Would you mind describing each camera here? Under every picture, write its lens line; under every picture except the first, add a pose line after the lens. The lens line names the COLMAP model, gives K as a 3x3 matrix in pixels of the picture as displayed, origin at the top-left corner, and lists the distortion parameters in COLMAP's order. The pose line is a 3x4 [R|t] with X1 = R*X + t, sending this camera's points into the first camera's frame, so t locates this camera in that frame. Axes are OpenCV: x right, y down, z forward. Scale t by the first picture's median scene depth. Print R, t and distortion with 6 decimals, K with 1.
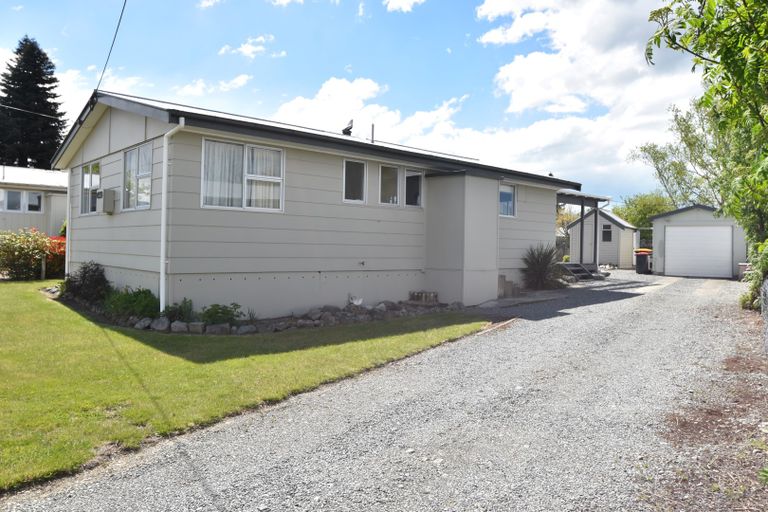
lens RADIAL K [[555.4, 0, 383.5], [0, 555.4, 251.3], [0, 0, 1]] dist [-0.039624, -0.001622]
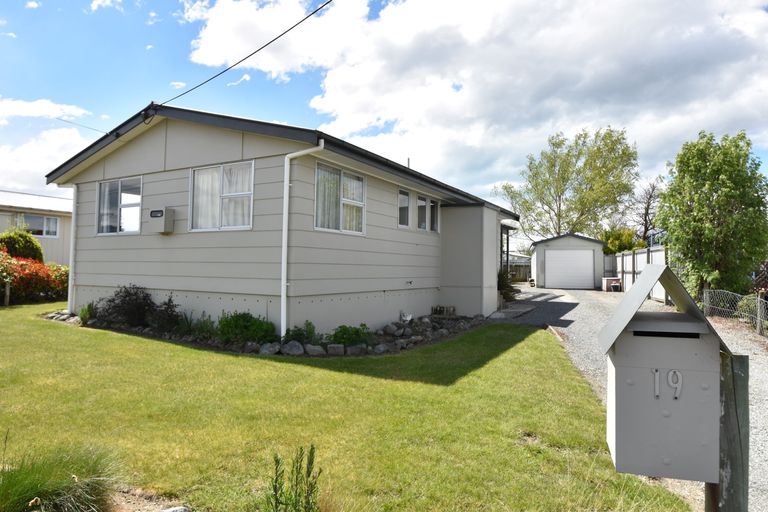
lens RADIAL K [[479.3, 0, 384.9], [0, 479.3, 258.3], [0, 0, 1]] dist [-0.043496, -0.000936]
pose [[0.947706, 0.000218, 0.319146, -0.406893], [0.007794, 0.999686, -0.023828, -0.004692], [-0.319051, 0.025069, 0.947406, 0.113328]]
